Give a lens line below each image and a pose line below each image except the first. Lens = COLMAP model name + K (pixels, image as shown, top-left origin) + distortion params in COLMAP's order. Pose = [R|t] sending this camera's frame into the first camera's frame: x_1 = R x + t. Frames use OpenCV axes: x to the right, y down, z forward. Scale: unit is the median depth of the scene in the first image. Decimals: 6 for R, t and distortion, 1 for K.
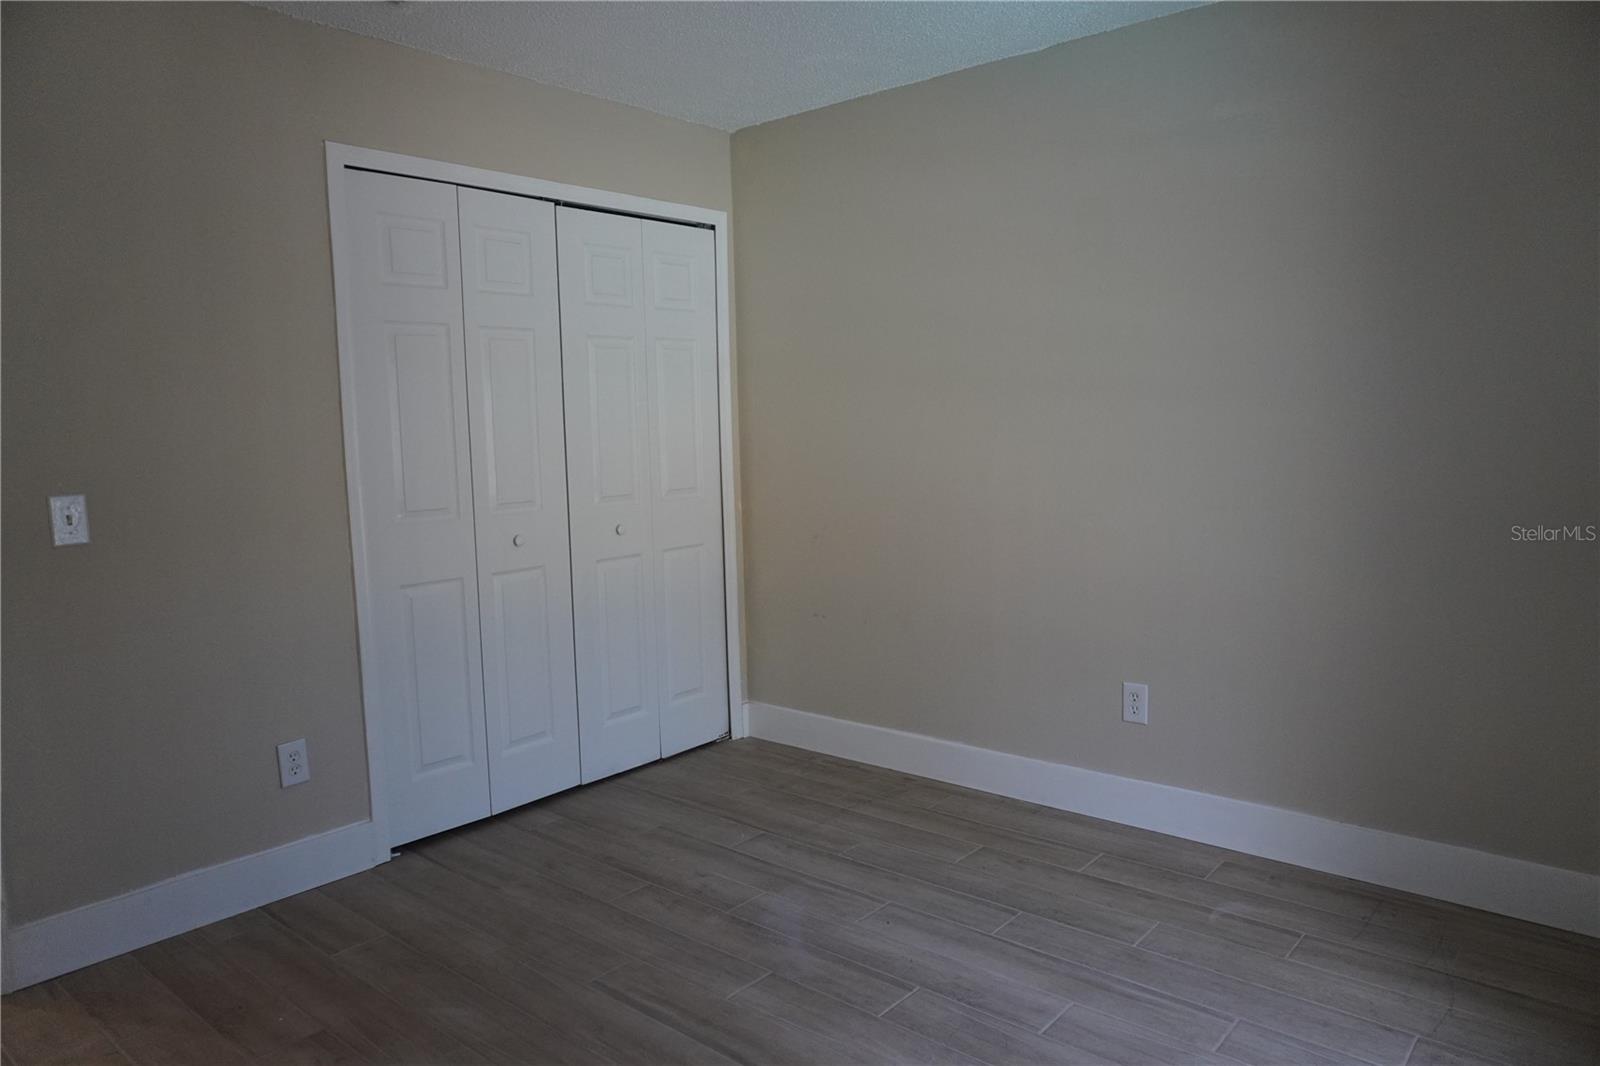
lens RADIAL K [[1074.7, 0, 798.0], [0, 1074.7, 531.2], [0, 0, 1]] dist [-0.049826, 0.043422]
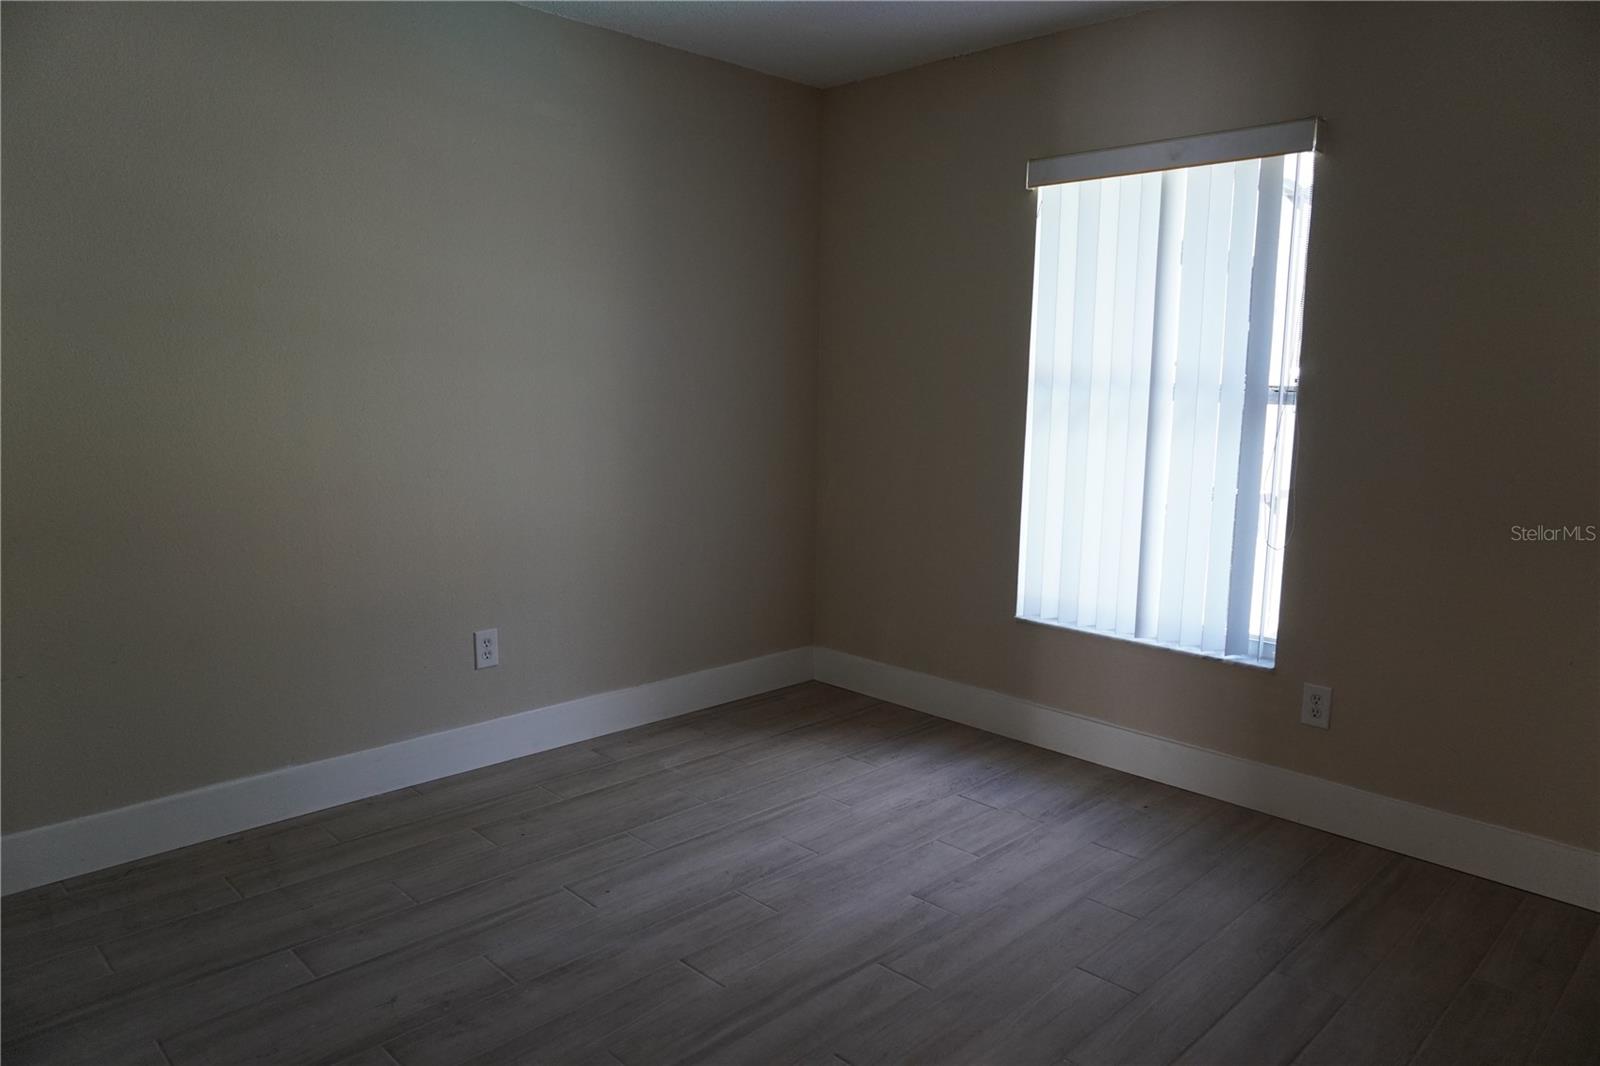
lens RADIAL K [[1074.7, 0, 798.0], [0, 1074.7, 531.2], [0, 0, 1]] dist [-0.049826, 0.043422]
pose [[0.077288, -0.121191, 0.989616, -0.812409], [0.089147, 0.989449, 0.114208, -0.054656], [-0.993015, 0.079395, 0.087276, 0.701979]]
